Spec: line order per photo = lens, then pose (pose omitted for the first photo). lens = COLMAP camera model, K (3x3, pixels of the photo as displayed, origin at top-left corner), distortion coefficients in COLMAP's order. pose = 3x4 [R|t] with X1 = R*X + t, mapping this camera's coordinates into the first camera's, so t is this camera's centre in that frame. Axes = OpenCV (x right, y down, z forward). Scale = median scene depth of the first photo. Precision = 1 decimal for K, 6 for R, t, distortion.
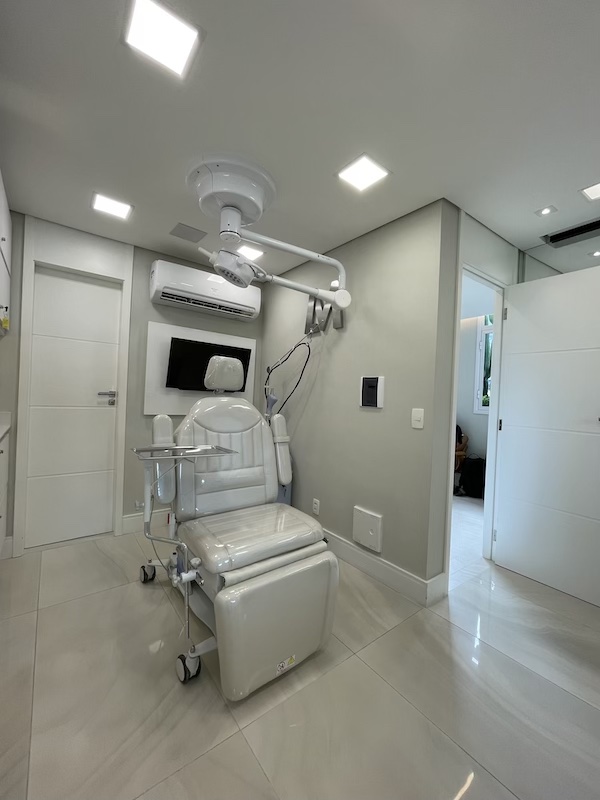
lens RADIAL K [[322.4, 0, 303.2], [0, 322.4, 398.3], [0, 0, 1]] dist [-0.000663, 0.000126]
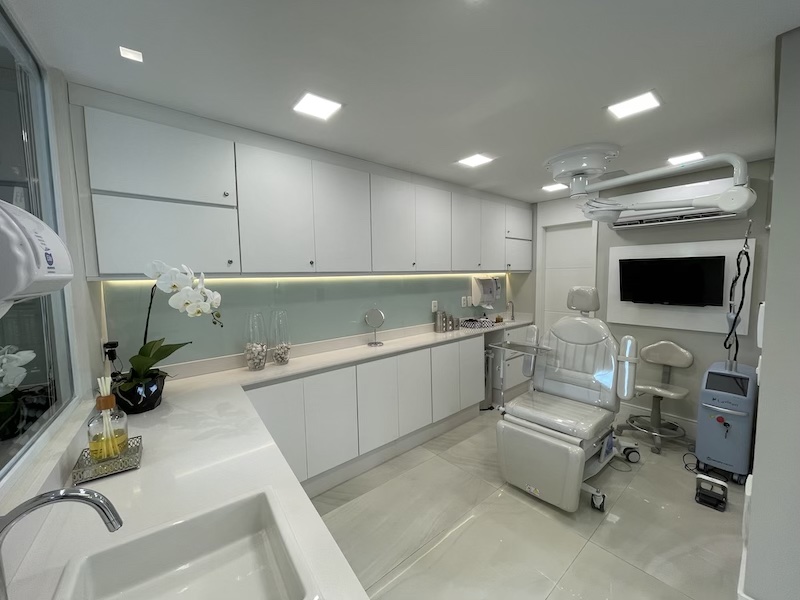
lens RADIAL K [[322.4, 0, 401.0], [0, 322.4, 303.3], [0, 0, 1]] dist [-0.000663, 0.000126]
pose [[0.045700, 0.051858, -0.997608, 1.127773], [0.004990, 0.998627, 0.052140, -0.141826], [0.998943, -0.007361, 0.045378, 0.218907]]
